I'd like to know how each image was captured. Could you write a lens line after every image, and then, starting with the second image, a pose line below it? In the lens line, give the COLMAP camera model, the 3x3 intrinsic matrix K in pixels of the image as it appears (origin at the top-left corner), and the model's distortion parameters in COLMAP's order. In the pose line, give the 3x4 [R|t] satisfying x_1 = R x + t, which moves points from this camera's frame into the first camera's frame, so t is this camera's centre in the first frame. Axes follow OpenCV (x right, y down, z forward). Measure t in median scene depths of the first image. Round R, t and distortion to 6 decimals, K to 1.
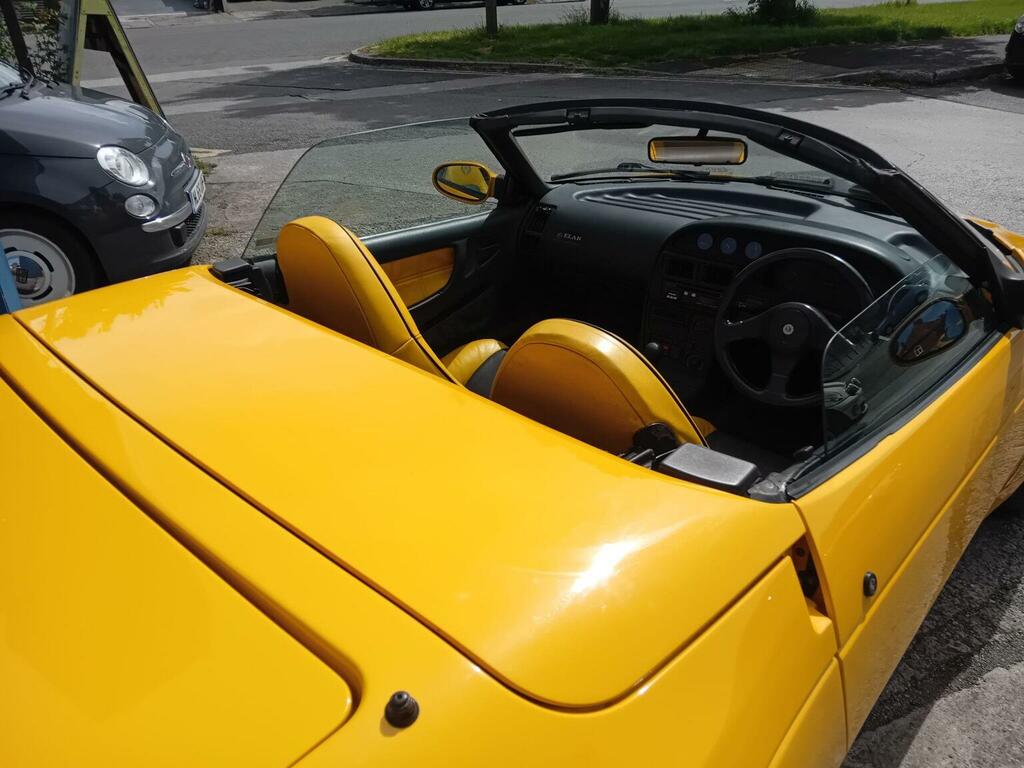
lens RADIAL K [[762.8, 0, 513.5], [0, 762.8, 389.9], [0, 0, 1]] dist [0.110911, -0.185298]
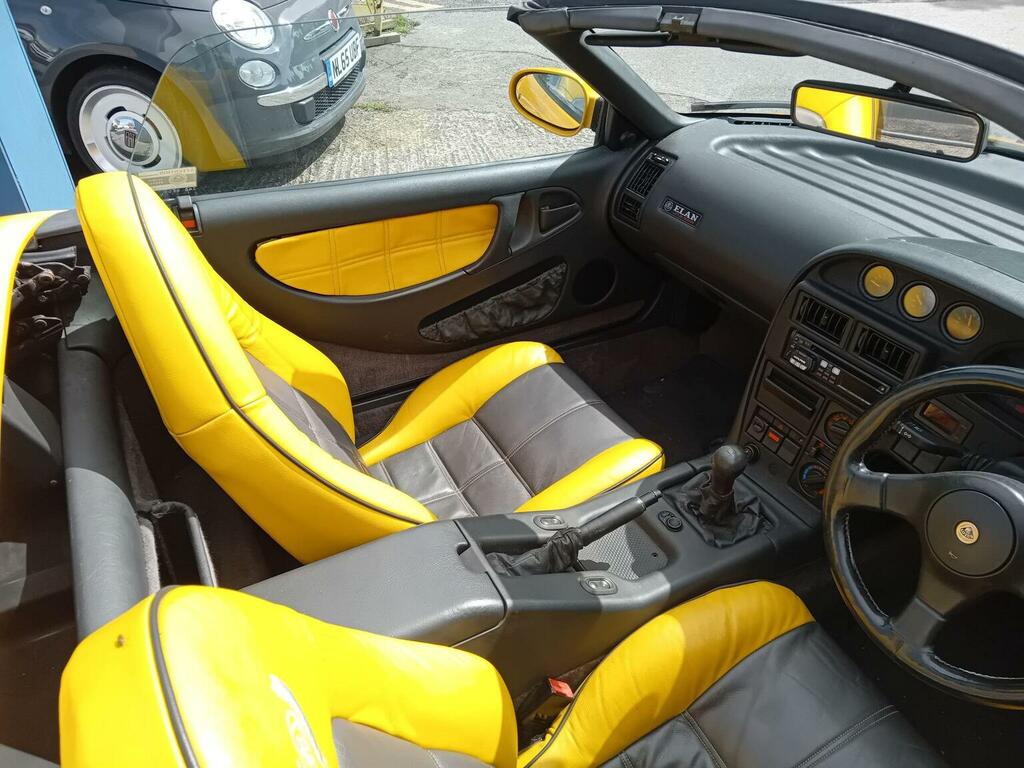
lens RADIAL K [[765.3, 0, 512.0], [0, 765.3, 384.0], [0, 0, 1]] dist [0.100102, -0.182355]
pose [[0.937936, 0.213440, -0.273349, 0.134267], [-0.171144, 0.970387, 0.170469, -0.134855], [0.301640, -0.113107, 0.946689, 0.312268]]
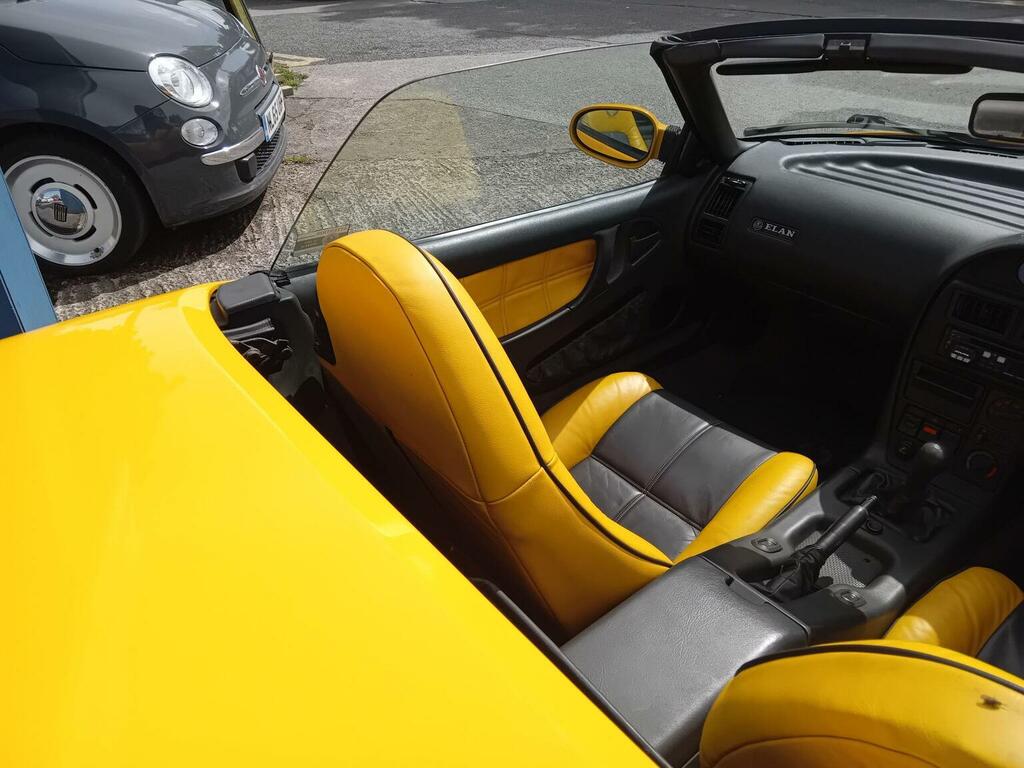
lens RADIAL K [[765.3, 0, 512.0], [0, 765.3, 384.0], [0, 0, 1]] dist [0.100102, -0.182355]
pose [[0.990575, 0.082860, -0.109063, -0.060355], [-0.072121, 0.992472, 0.098983, -0.108635], [0.116444, -0.090184, 0.989094, 0.282888]]
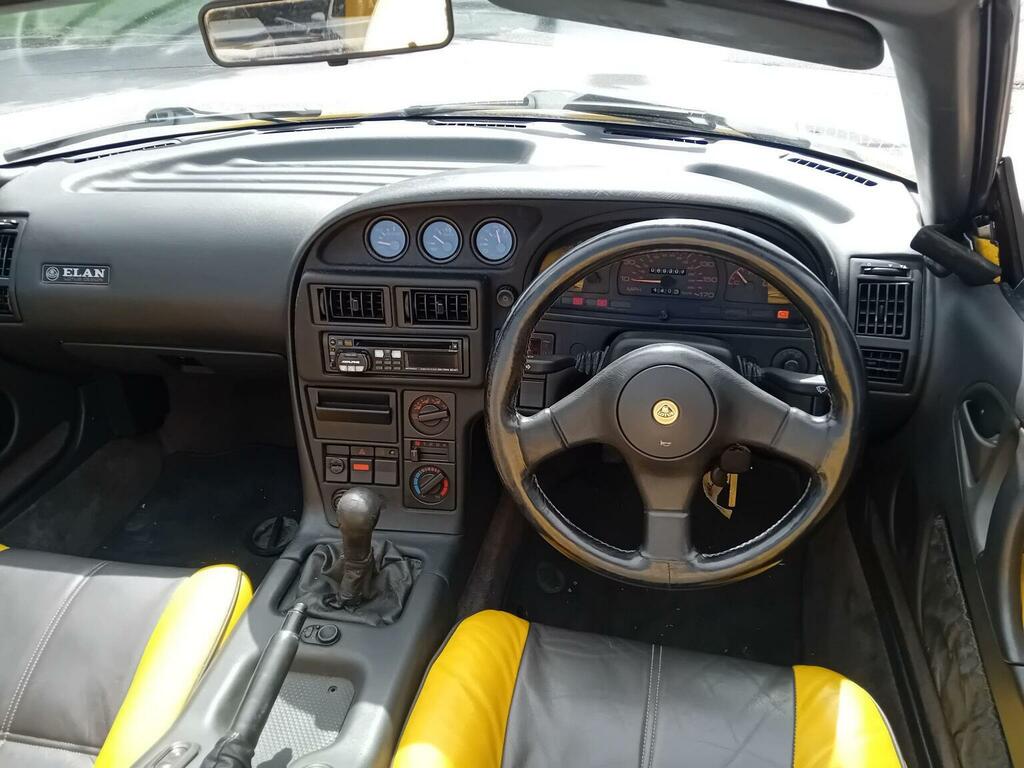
lens RADIAL K [[765.3, 0, 512.0], [0, 765.3, 384.0], [0, 0, 1]] dist [0.100102, -0.182355]
pose [[0.850768, -0.268295, 0.451899, 0.062153], [0.256519, 0.962480, 0.088494, -0.102501], [-0.458686, 0.040632, 0.887669, 0.438970]]
